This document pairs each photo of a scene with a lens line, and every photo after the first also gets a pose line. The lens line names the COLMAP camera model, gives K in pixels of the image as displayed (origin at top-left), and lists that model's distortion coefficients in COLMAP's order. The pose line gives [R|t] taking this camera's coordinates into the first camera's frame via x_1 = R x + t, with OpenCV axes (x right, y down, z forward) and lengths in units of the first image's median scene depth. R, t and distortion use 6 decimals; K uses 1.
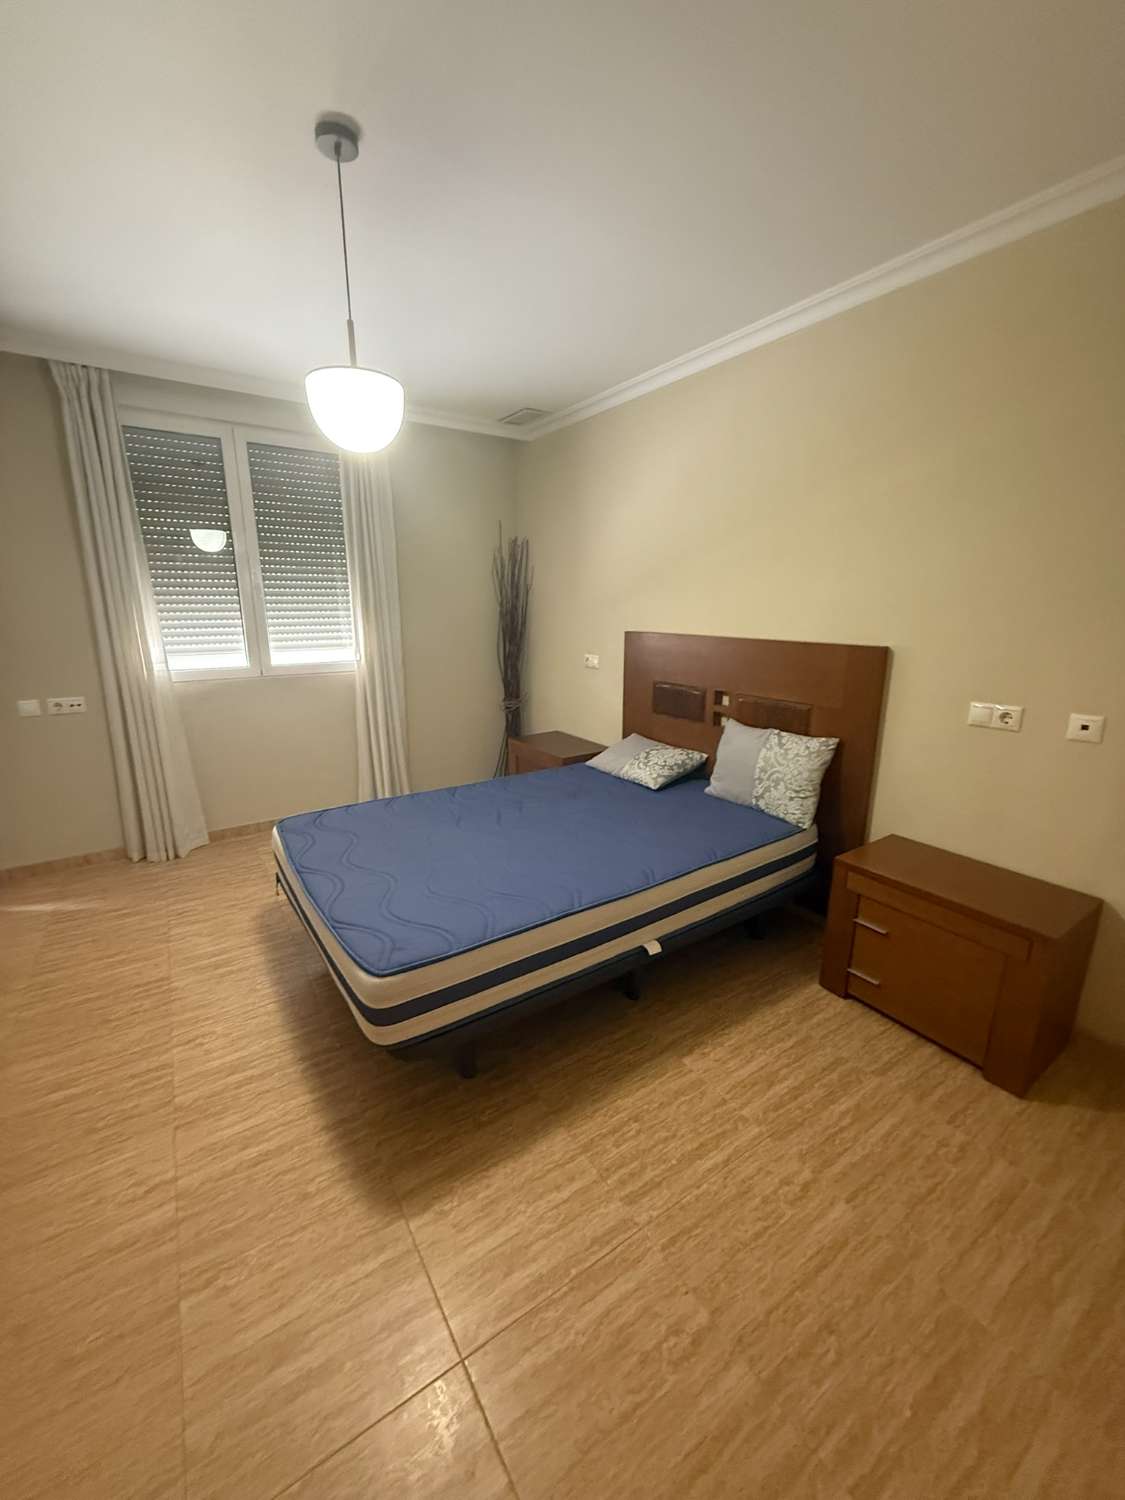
lens RADIAL K [[599.1, 0, 566.0], [0, 599.1, 746.7], [0, 0, 1]] dist [0.000619, -0.000226]
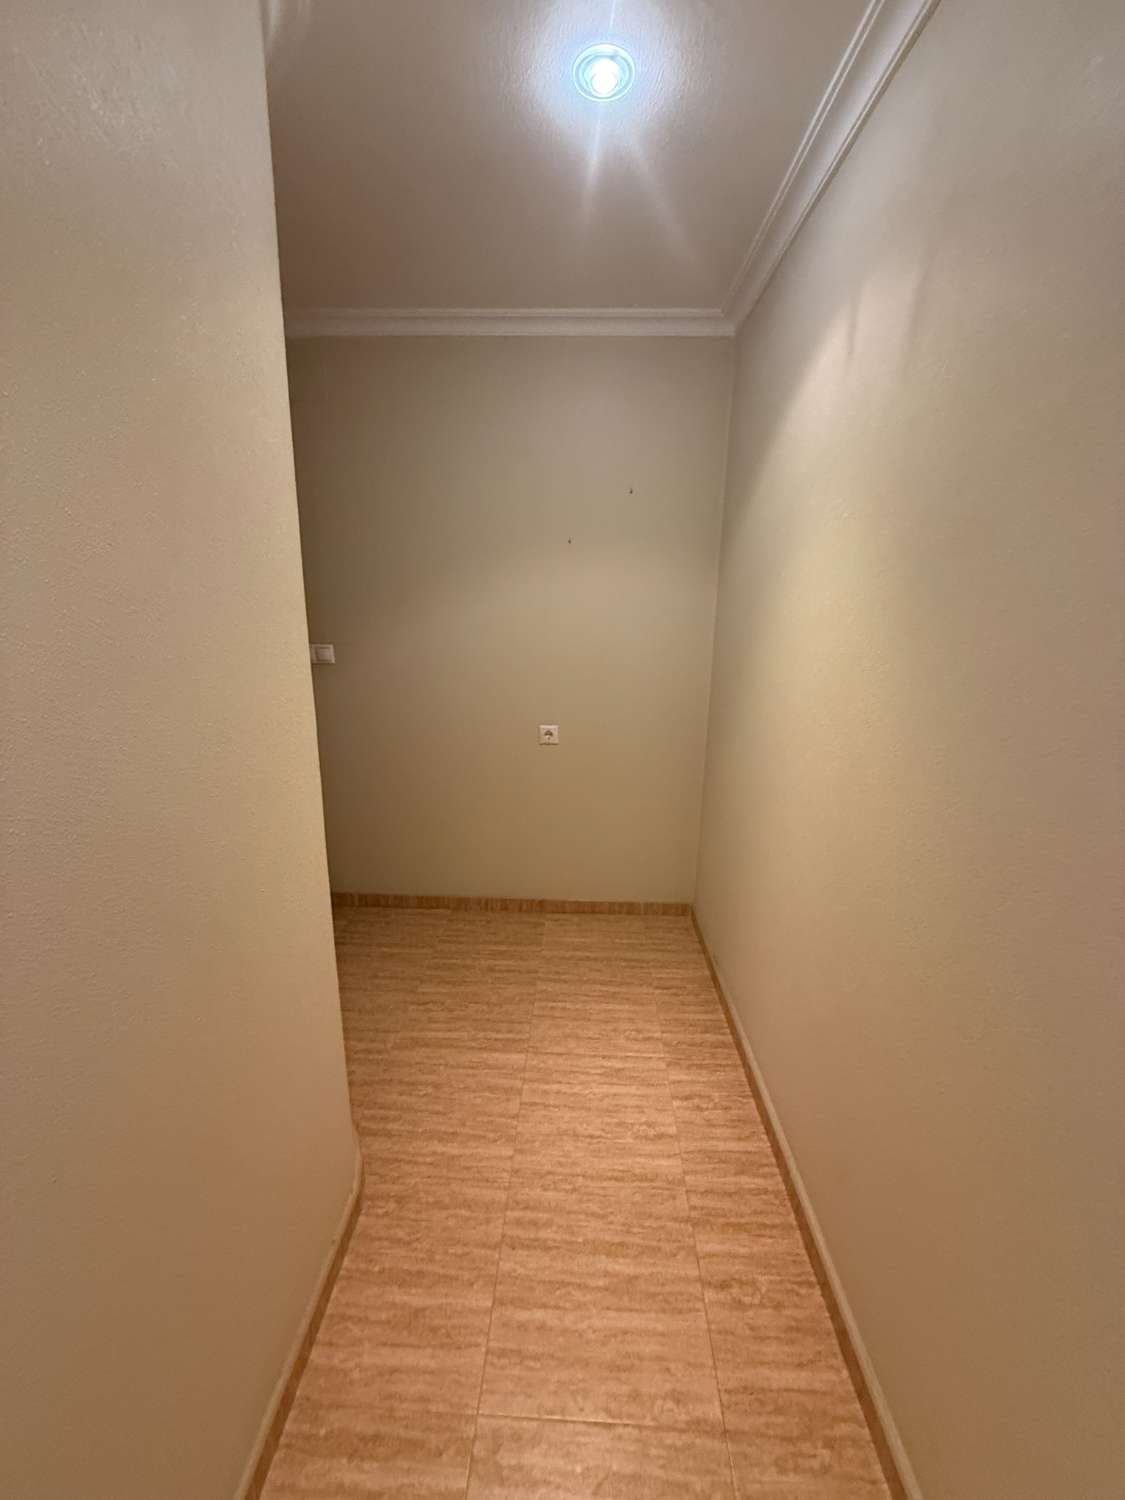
lens RADIAL K [[599.1, 0, 552.7], [0, 599.1, 748.9], [0, 0, 1]] dist [0.000619, -0.000226]
pose [[0.799184, 0.142883, -0.583857, 0.552260], [-0.143599, 0.988595, 0.045374, -0.062188], [0.583681, 0.047579, 0.810588, 0.214325]]
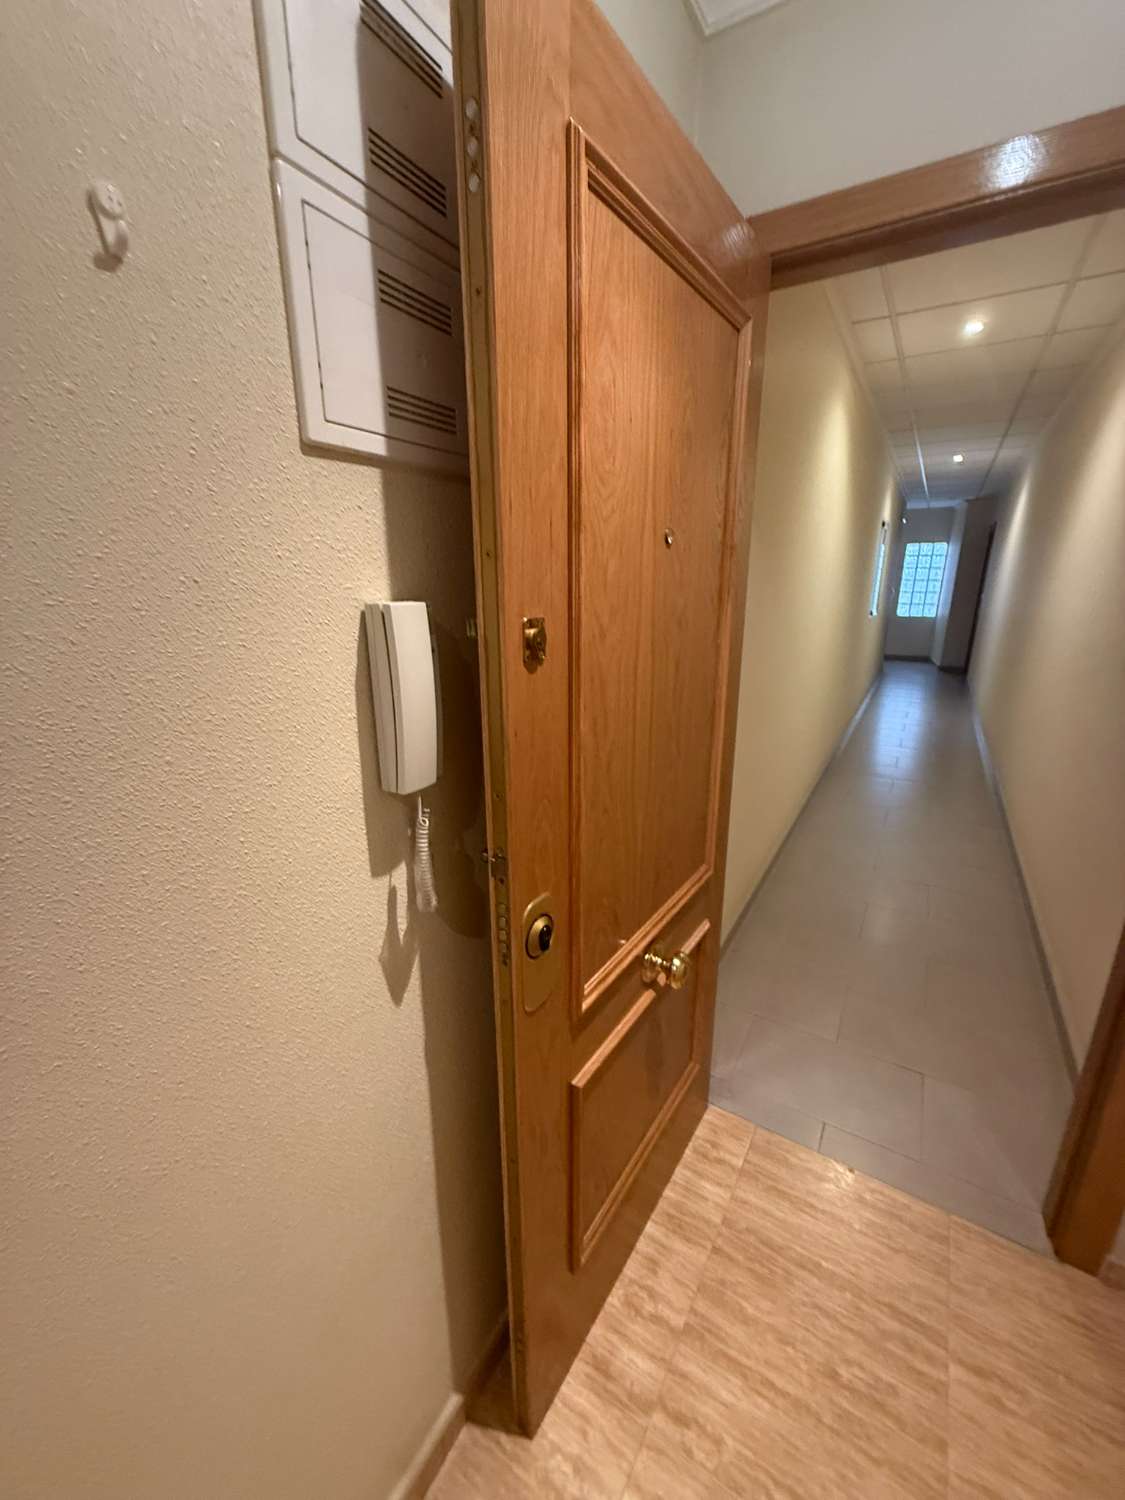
lens RADIAL K [[599.1, 0, 568.8], [0, 599.1, 748.0], [0, 0, 1]] dist [0.000619, -0.000226]
pose [[-0.397653, -0.246753, 0.883734, -0.192013], [0.224994, 0.907530, 0.354637, -0.325648], [-0.889522, 0.339857, -0.305365, 1.299074]]
